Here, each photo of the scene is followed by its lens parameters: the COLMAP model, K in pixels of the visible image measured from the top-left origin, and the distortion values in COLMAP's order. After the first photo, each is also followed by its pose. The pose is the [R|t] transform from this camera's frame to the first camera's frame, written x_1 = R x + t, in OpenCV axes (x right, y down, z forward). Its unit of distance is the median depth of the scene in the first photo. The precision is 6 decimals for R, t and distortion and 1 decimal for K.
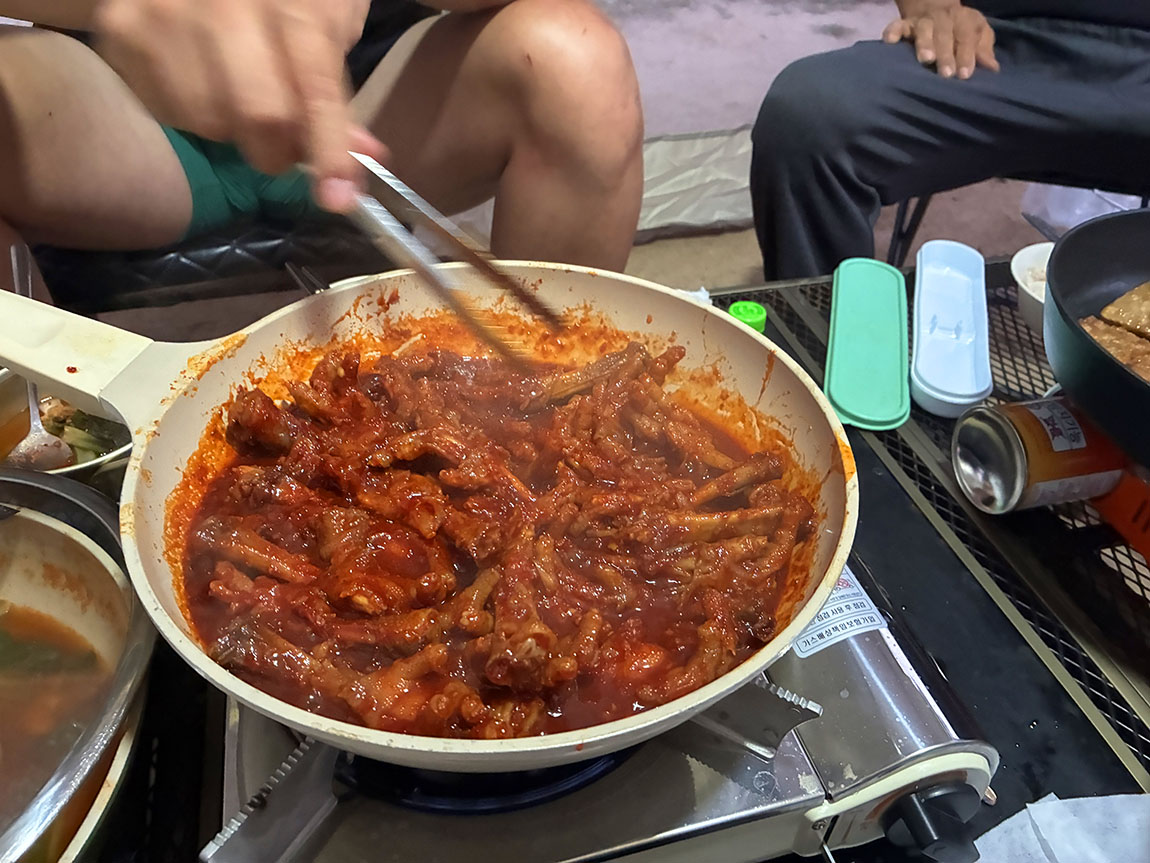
lens RADIAL K [[867.5, 0, 577.1], [0, 867.5, 430.9], [0, 0, 1]] dist [0.053154, -0.065571]
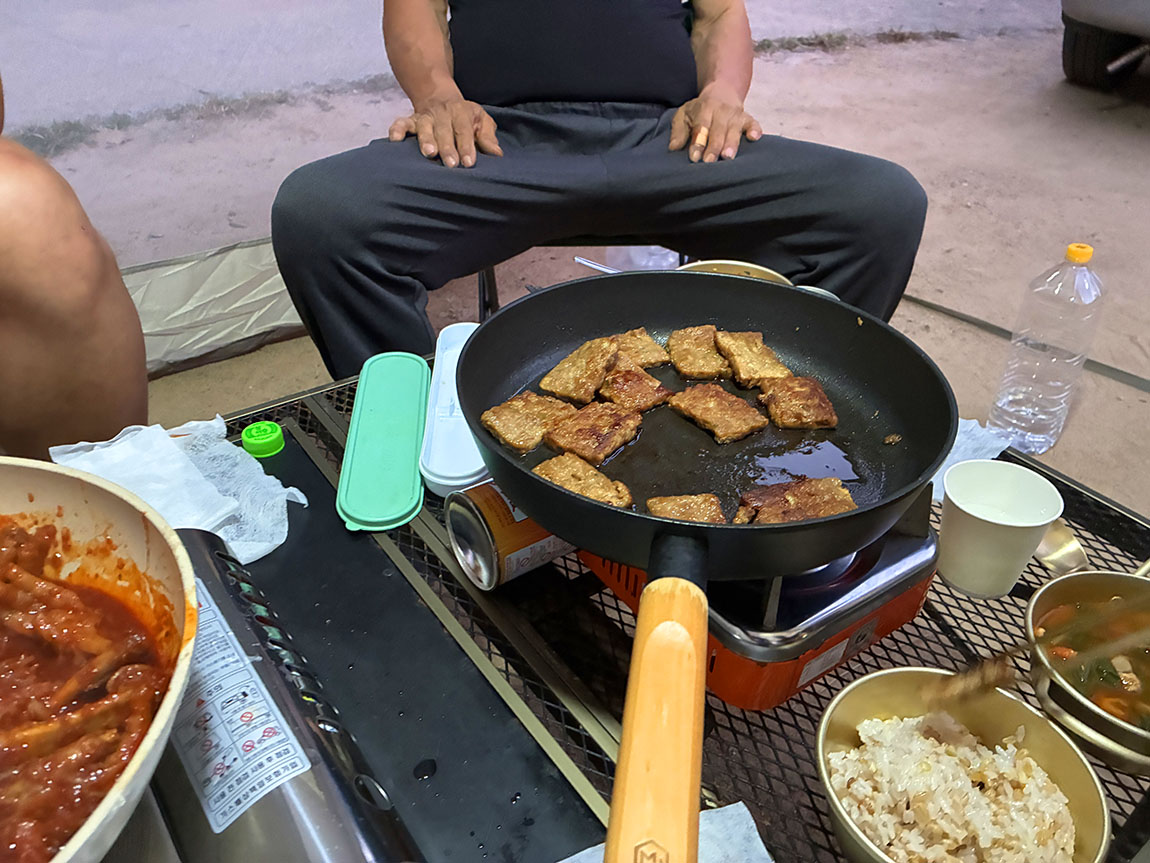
lens RADIAL K [[867.5, 0, 576.9], [0, 867.5, 434.9], [0, 0, 1]] dist [0.053154, -0.065571]
pose [[0.931473, -0.210334, 0.296845, 0.225635], [0.230792, 0.972365, -0.035221, -0.017909], [-0.281234, 0.101316, 0.954276, -0.027394]]
